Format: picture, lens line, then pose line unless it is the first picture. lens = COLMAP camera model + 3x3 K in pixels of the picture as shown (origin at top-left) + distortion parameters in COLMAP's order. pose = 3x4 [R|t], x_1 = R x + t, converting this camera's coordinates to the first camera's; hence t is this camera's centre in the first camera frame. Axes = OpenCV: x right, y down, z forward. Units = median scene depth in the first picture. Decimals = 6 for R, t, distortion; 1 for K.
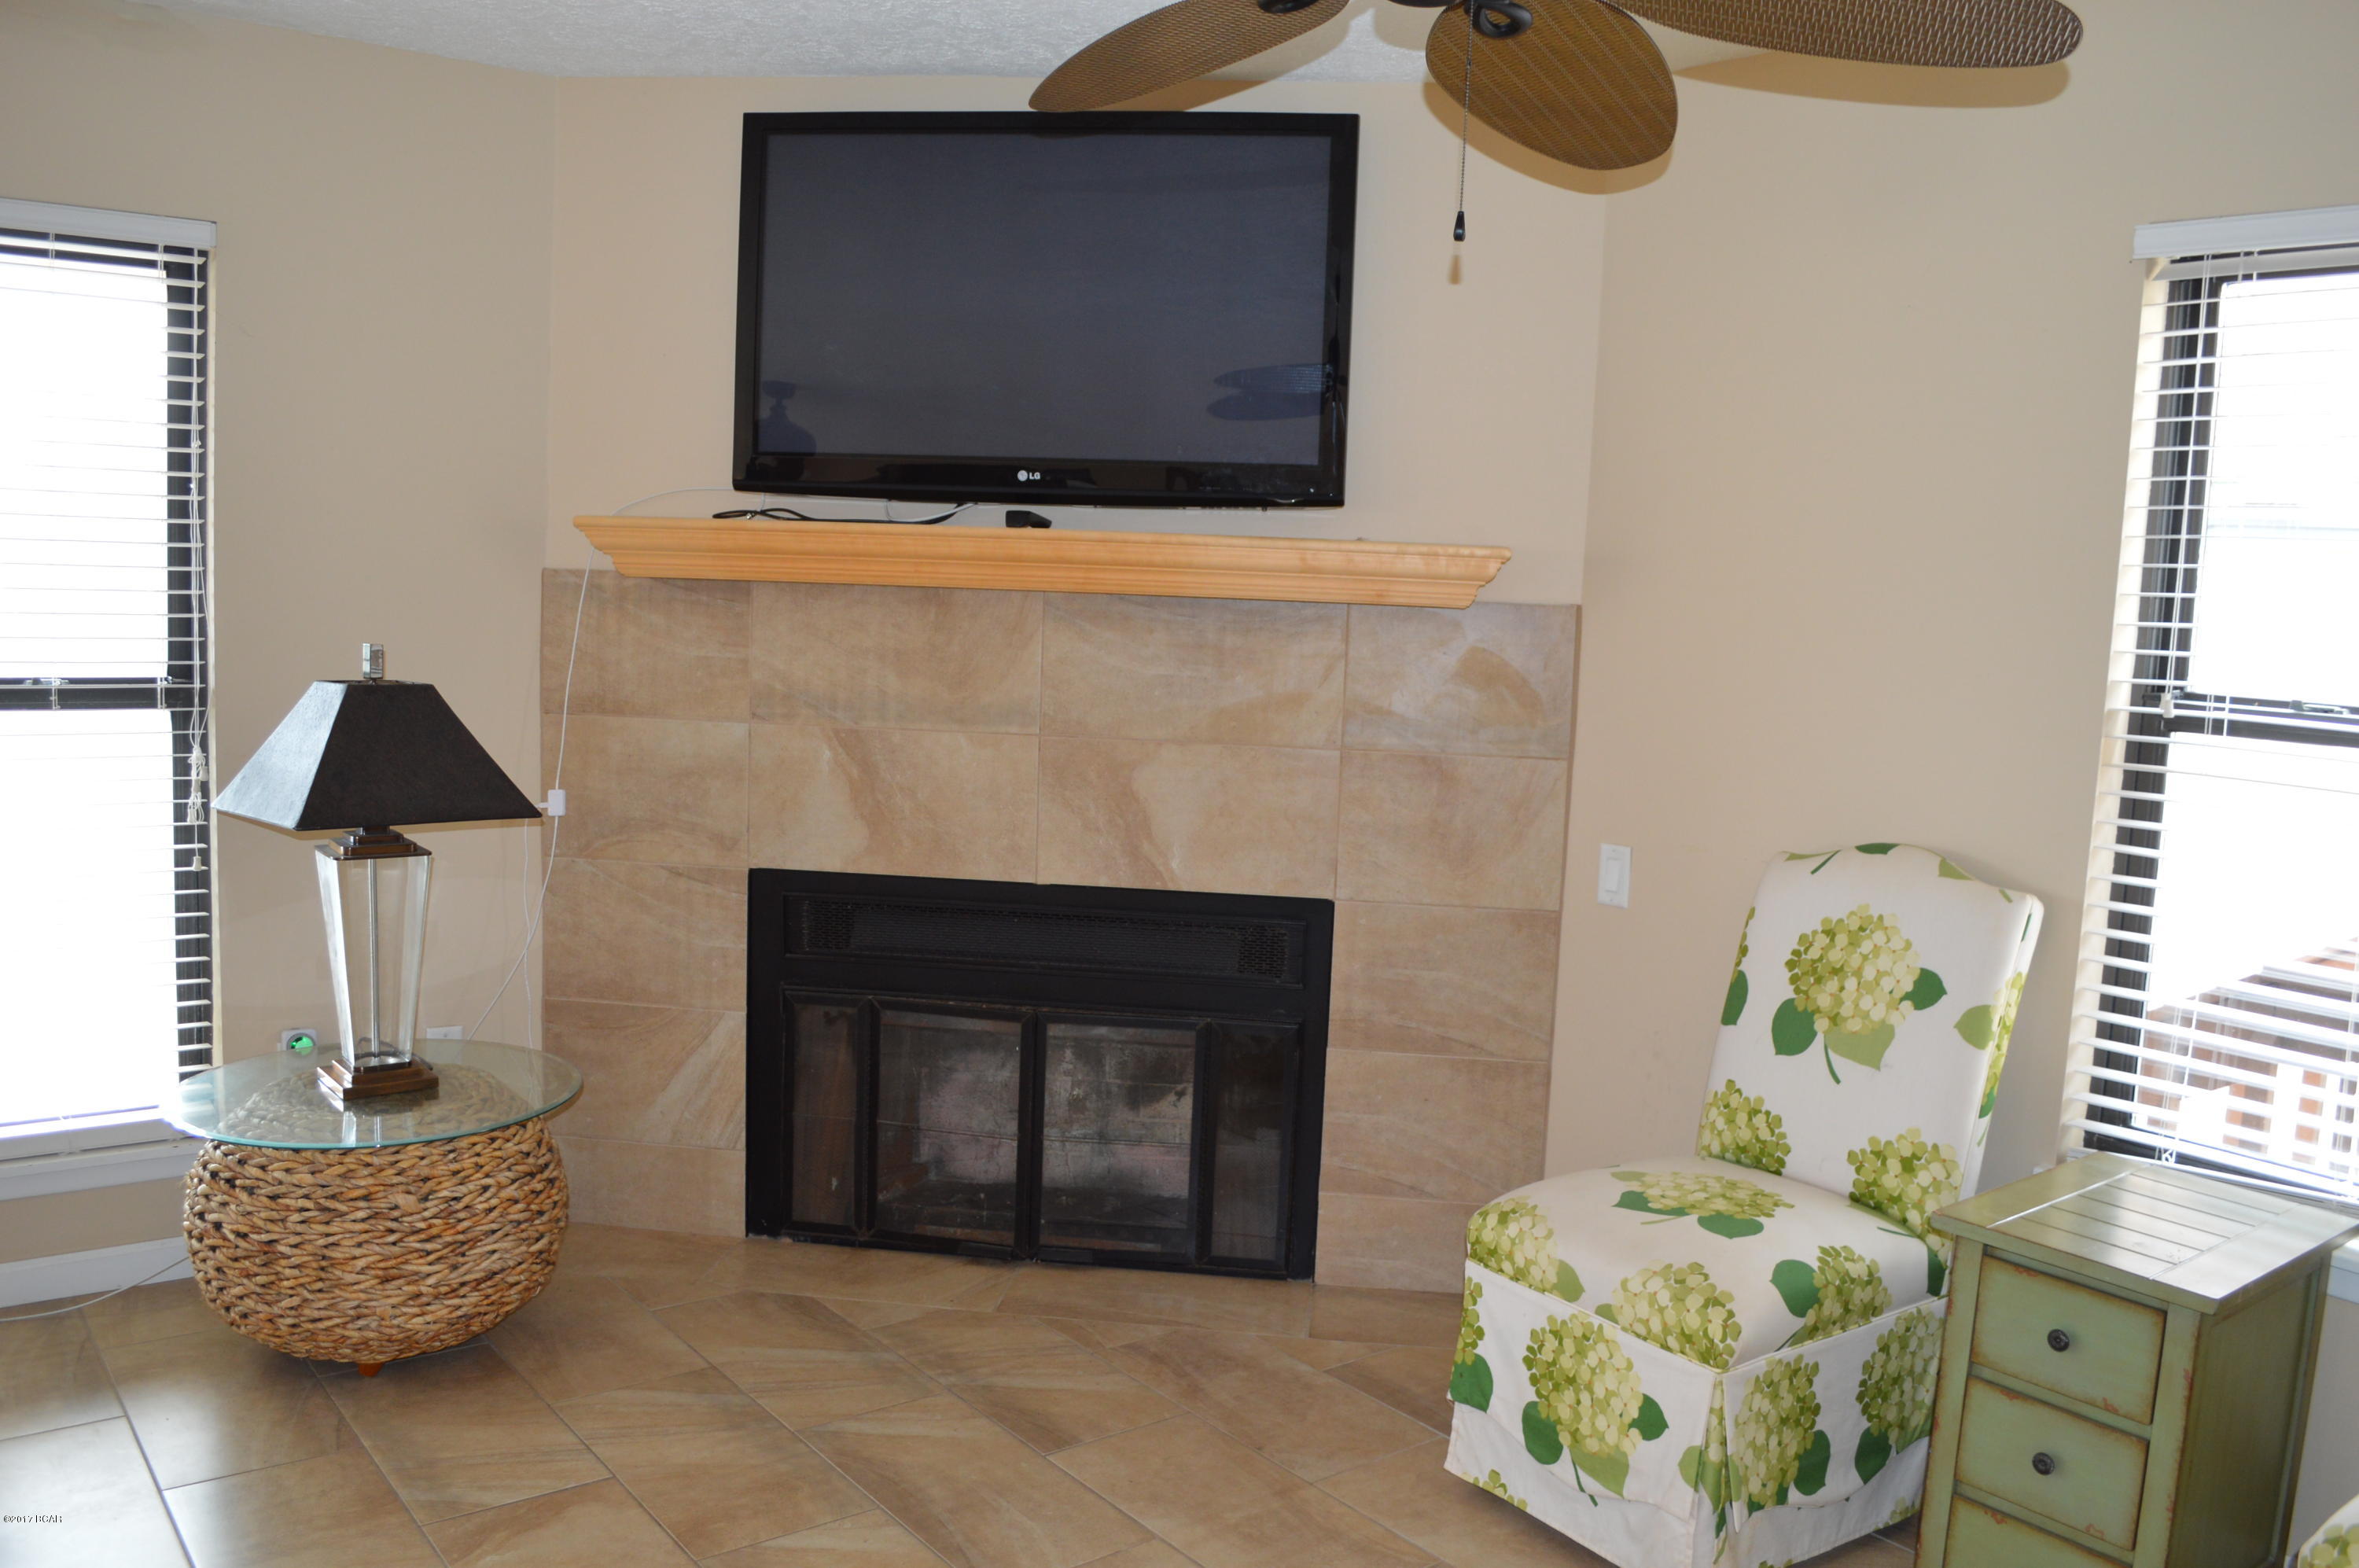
lens RADIAL K [[1884.7, 0, 1185.0], [0, 1884.7, 784.3], [0, 0, 1]] dist [-0.077764, 0.001796]
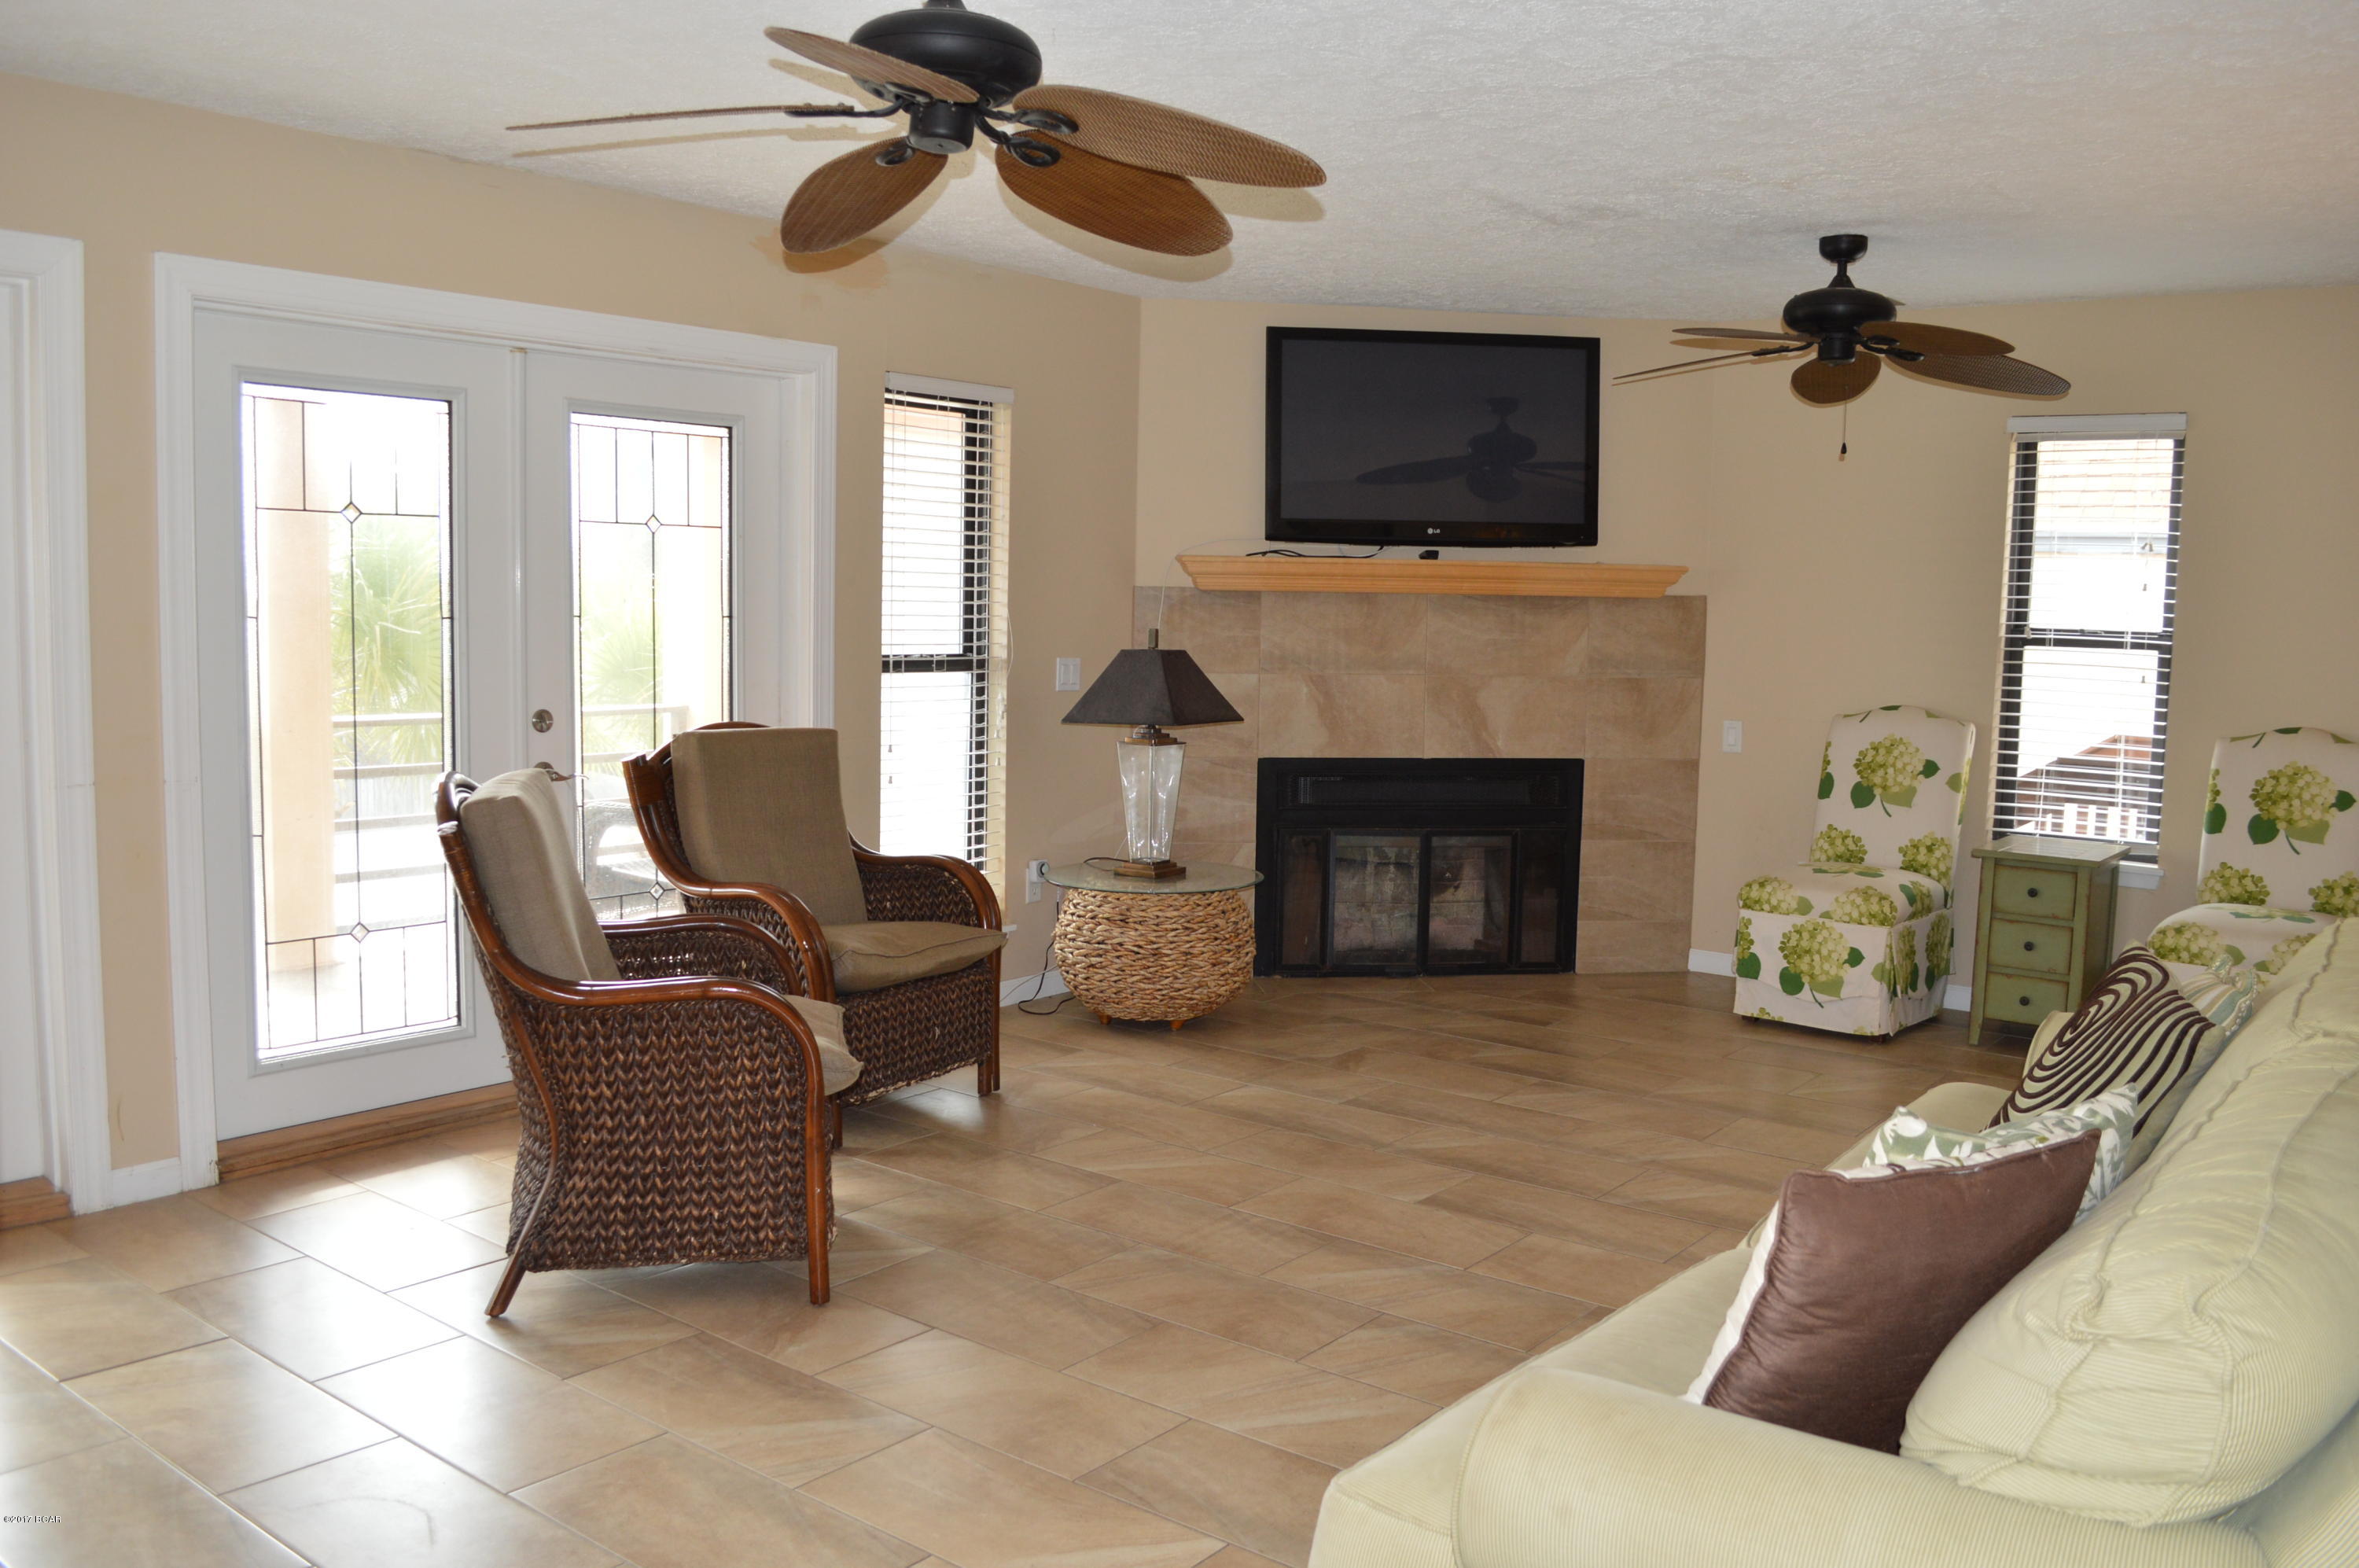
lens RADIAL K [[1884.7, 0, 1221.5], [0, 1884.7, 756.4], [0, 0, 1]] dist [-0.077764, 0.001796]
pose [[0.968363, -0.043827, 0.245668, -0.735797], [0.047064, 0.998865, -0.007317, 0.057784], [-0.245069, 0.018648, 0.969326, -0.711069]]
